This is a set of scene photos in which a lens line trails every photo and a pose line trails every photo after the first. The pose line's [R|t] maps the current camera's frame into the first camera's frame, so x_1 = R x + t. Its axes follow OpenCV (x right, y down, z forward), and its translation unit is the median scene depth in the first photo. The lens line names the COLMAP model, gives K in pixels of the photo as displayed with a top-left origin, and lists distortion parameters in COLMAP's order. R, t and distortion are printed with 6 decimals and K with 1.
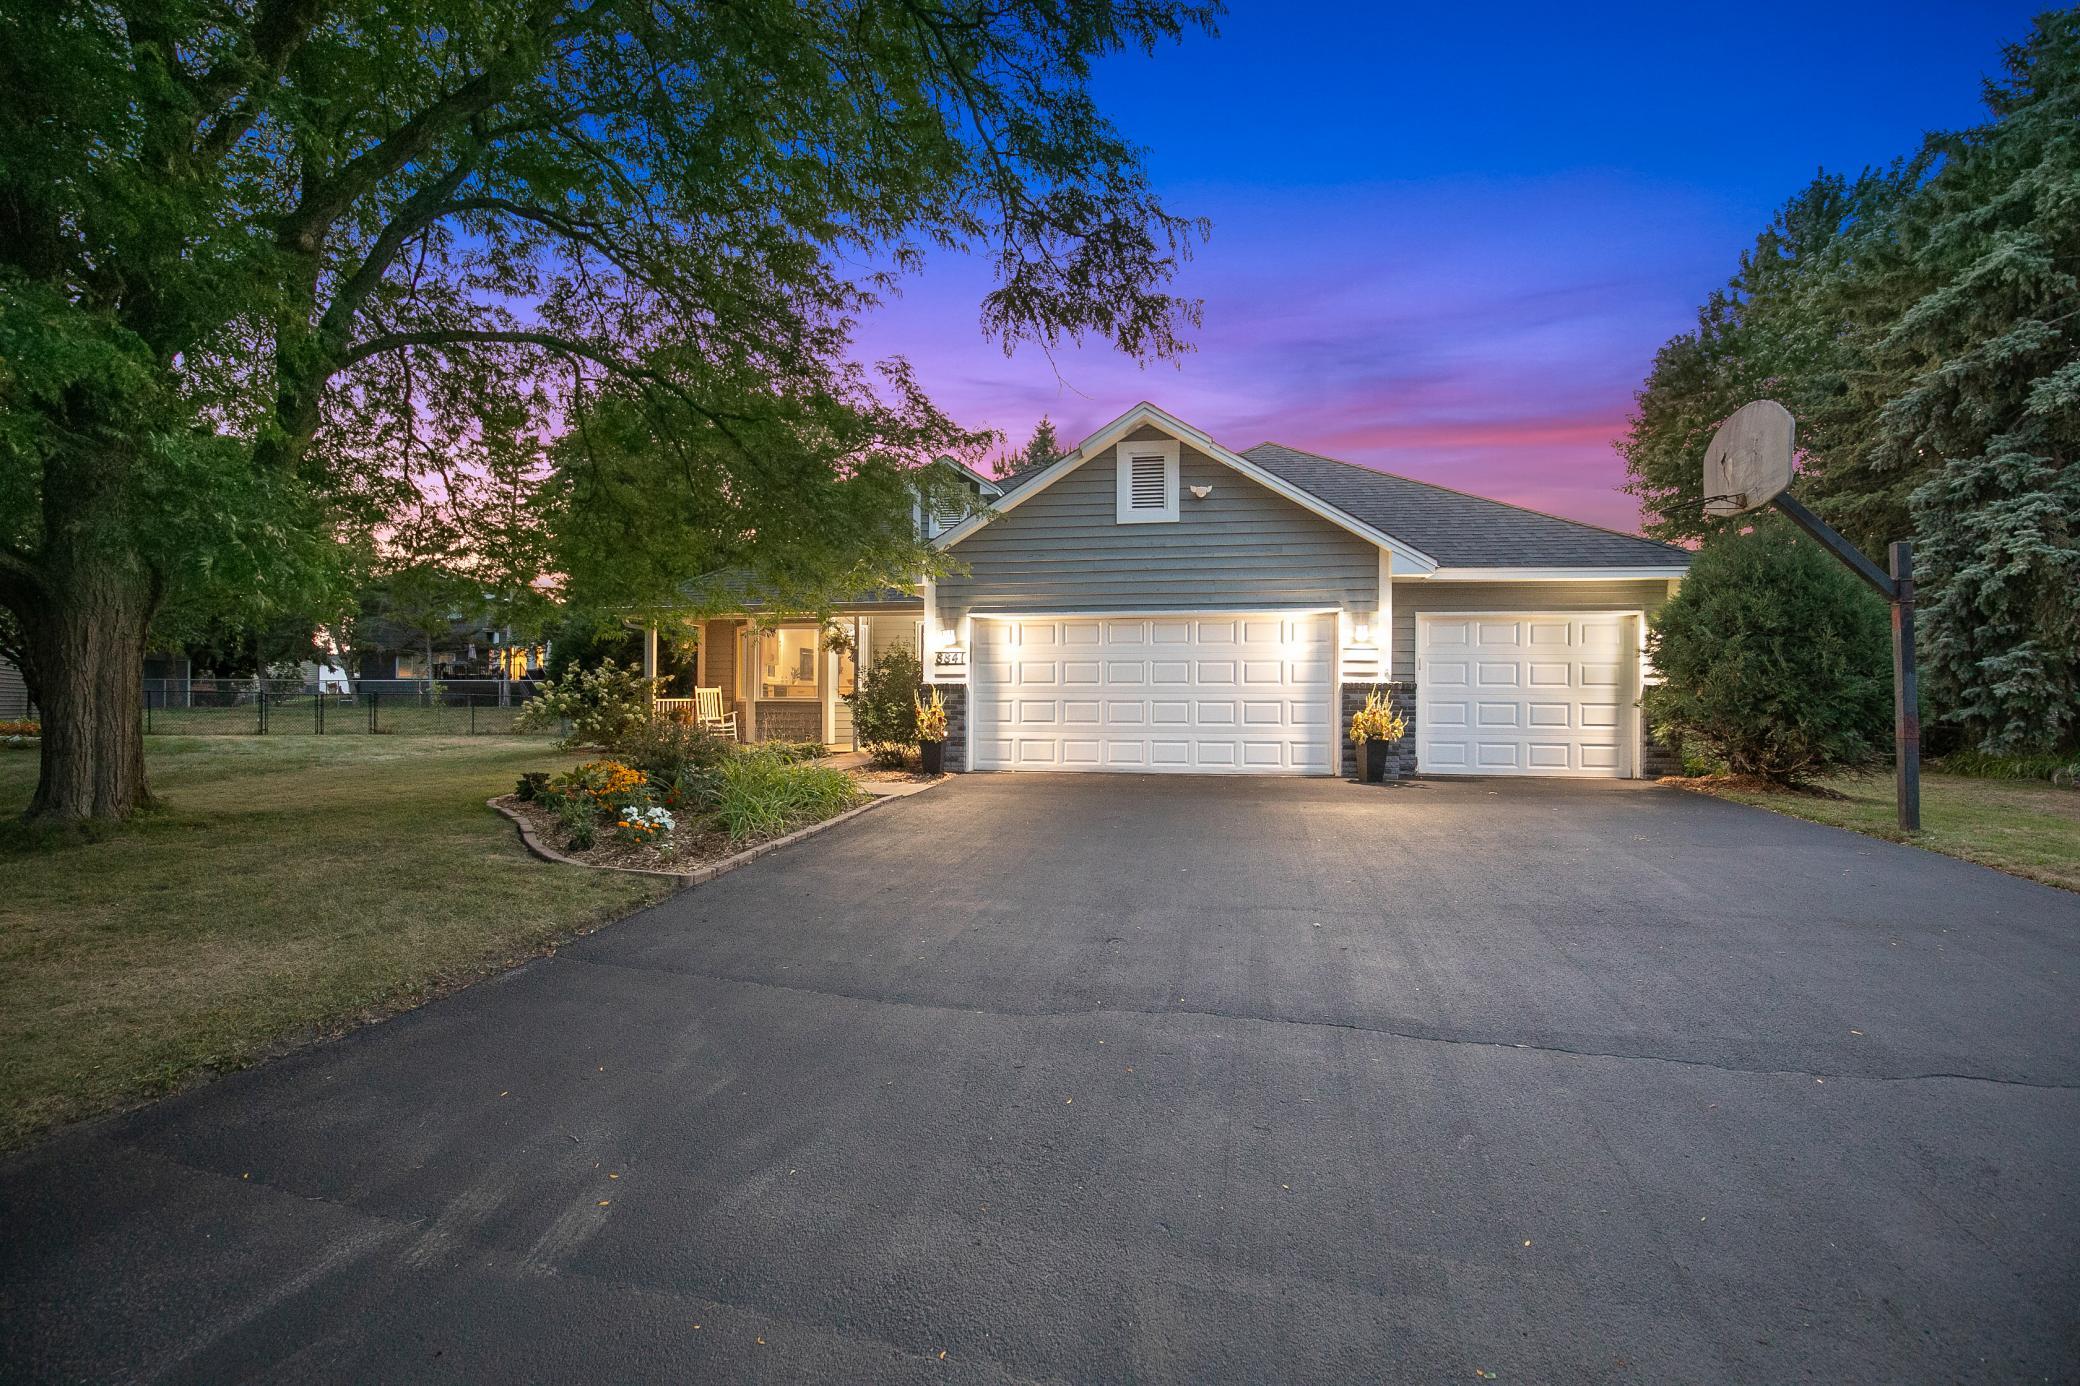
lens RADIAL K [[982.3, 0, 1042.0], [0, 982.3, 710.9], [0, 0, 1]] dist [-0.038147, -0.000121]
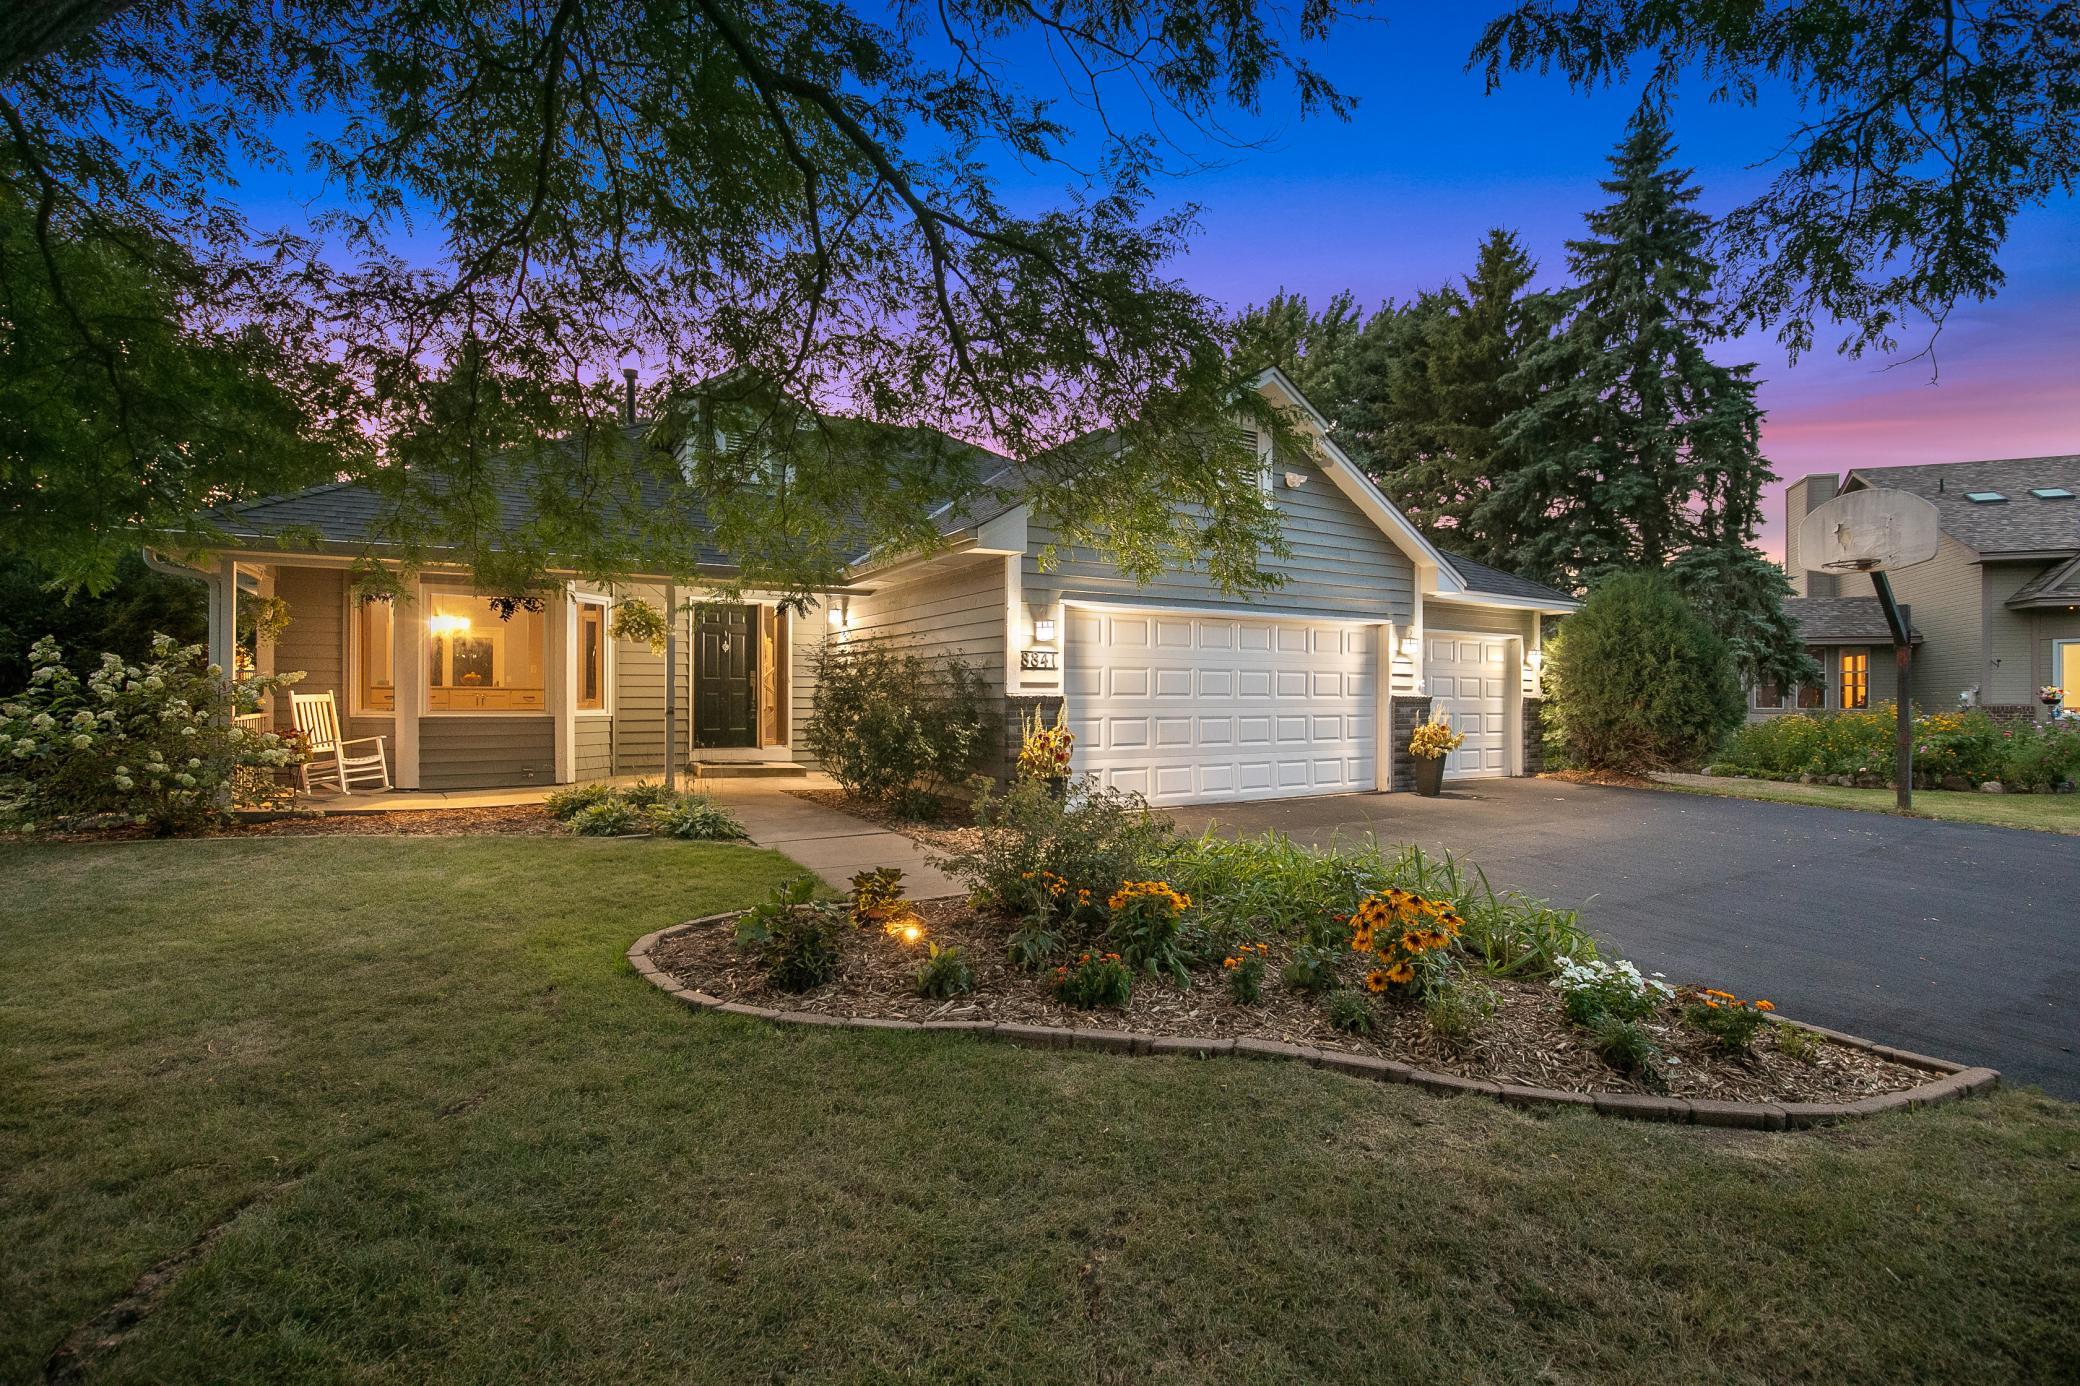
lens RADIAL K [[982.3, 0, 1042.0], [0, 982.3, 710.9], [0, 0, 1]] dist [-0.038147, -0.000121]
pose [[0.728815, -0.011423, 0.684615, -0.581935], [0.006532, 0.999931, 0.009730, -0.023778], [-0.684679, -0.002620, 0.728840, 0.480210]]
